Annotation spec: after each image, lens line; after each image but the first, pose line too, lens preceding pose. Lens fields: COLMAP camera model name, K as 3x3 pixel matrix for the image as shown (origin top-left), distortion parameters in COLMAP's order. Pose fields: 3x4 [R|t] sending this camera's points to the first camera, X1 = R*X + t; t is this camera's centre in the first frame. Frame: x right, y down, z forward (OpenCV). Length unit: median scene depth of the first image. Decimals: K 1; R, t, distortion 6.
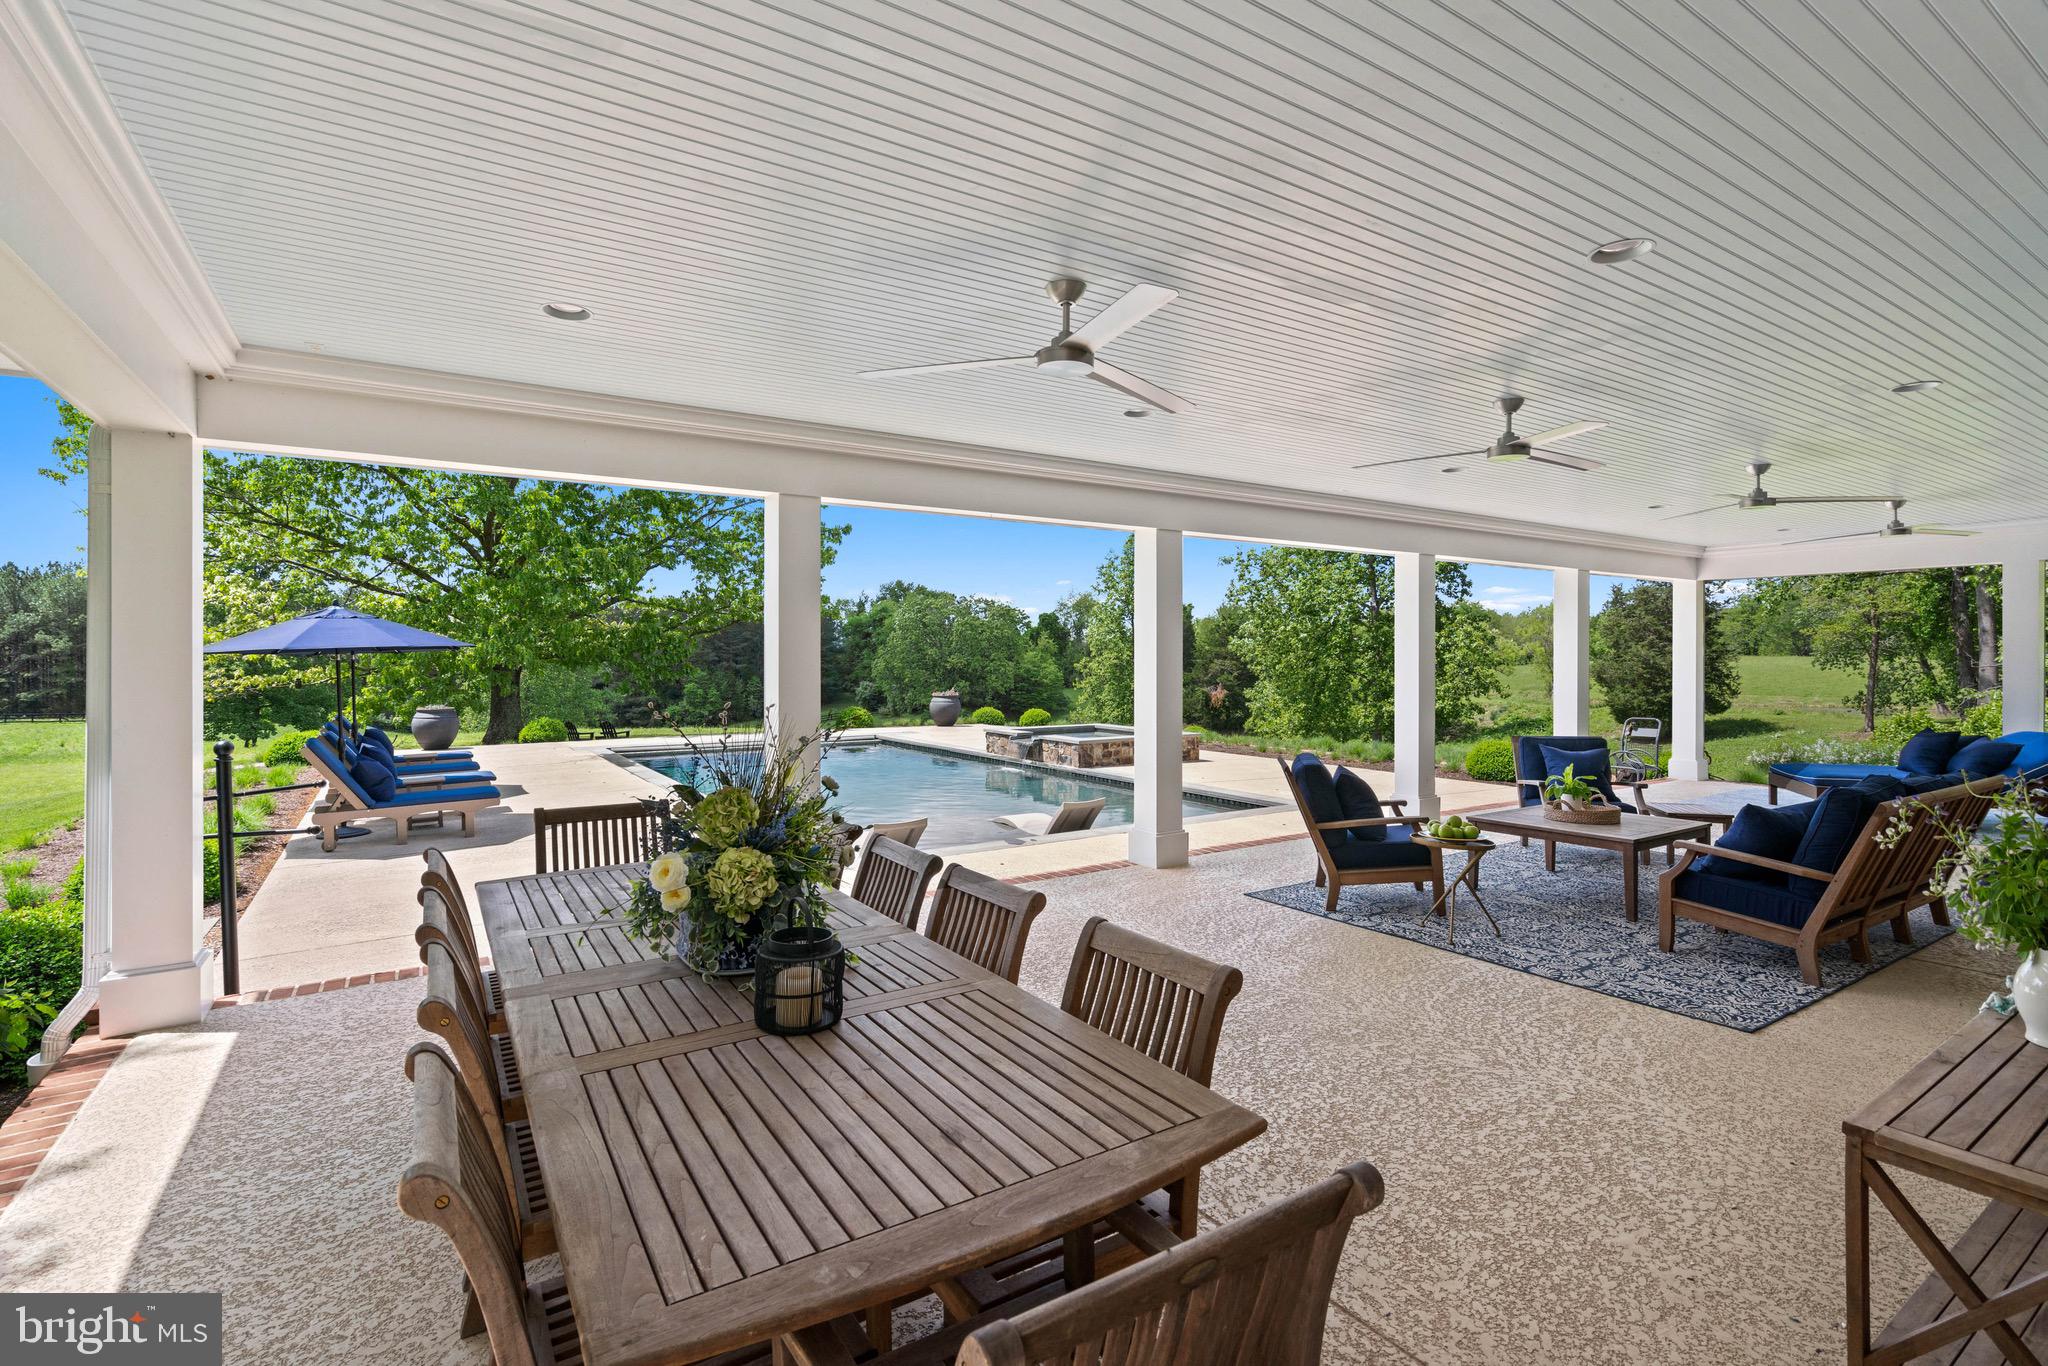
lens RADIAL K [[957.3, 0, 1012.9], [0, 957.3, 655.4], [0, 0, 1]] dist [-0.002393, 0.001058]
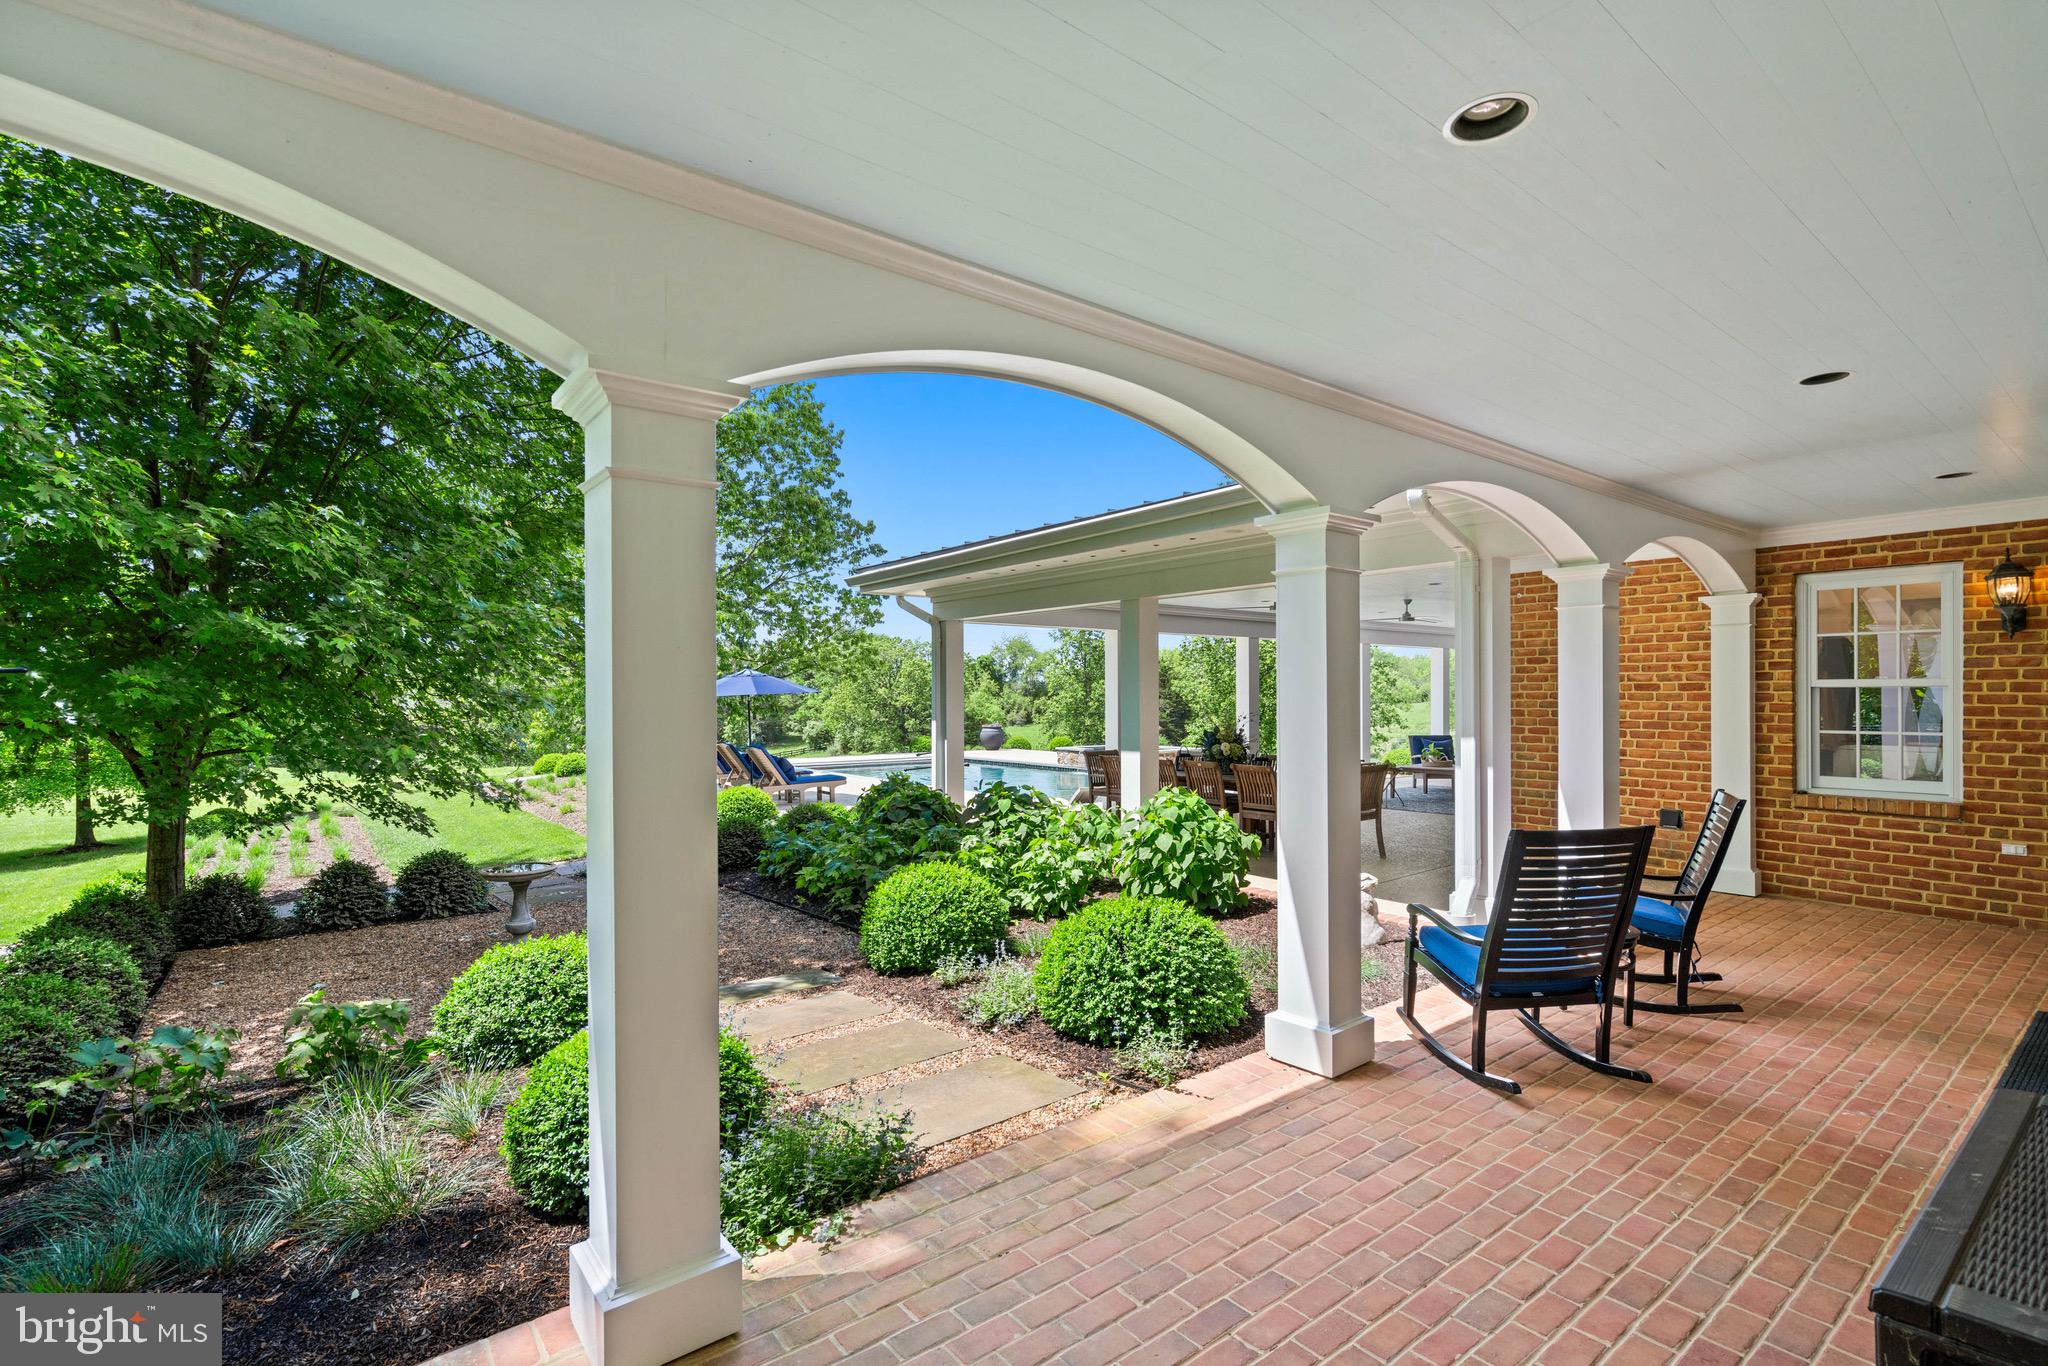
lens RADIAL K [[945.0, 0, 995.7], [0, 945.0, 690.9], [0, 0, 1]] dist [-0.000508, 0.000193]
pose [[0.997696, -0.002049, 0.067818, -0.217842], [0.002365, 0.999987, -0.004570, -0.001249], [-0.067807, 0.004720, 0.997687, -0.420160]]
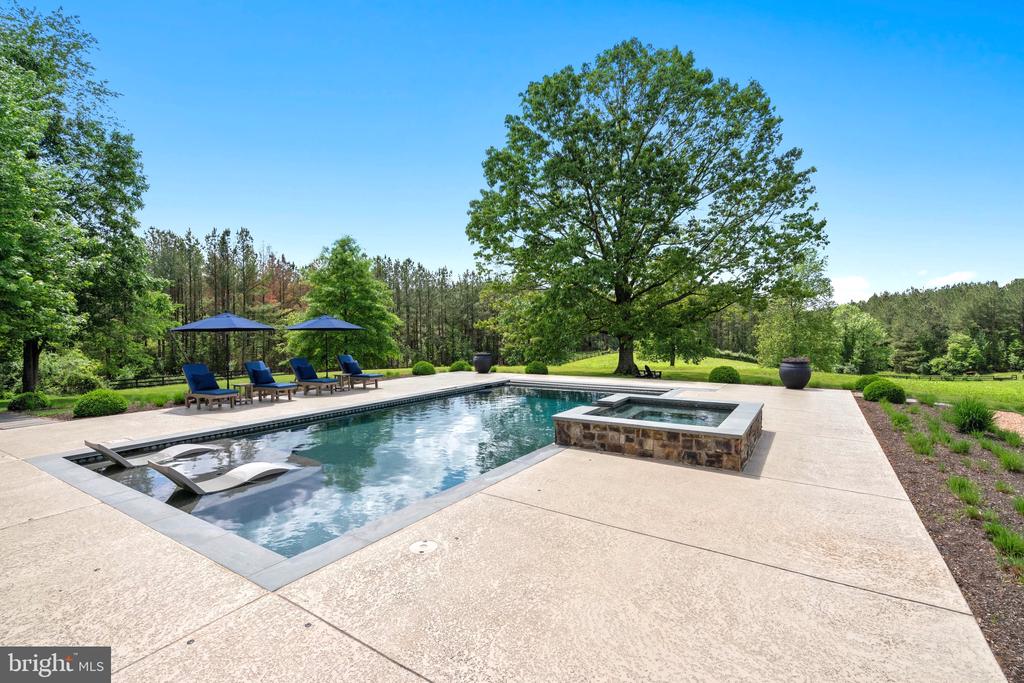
lens RADIAL K [[478.7, 0, 506.4], [0, 478.7, 327.7], [0, 0, 1]] dist [-0.002393, 0.001058]
pose [[0.423324, -0.003153, -0.905973, 0.432060], [0.007881, 0.999969, 0.000202, -0.000364], [0.905944, -0.007225, 0.423336, 0.667526]]
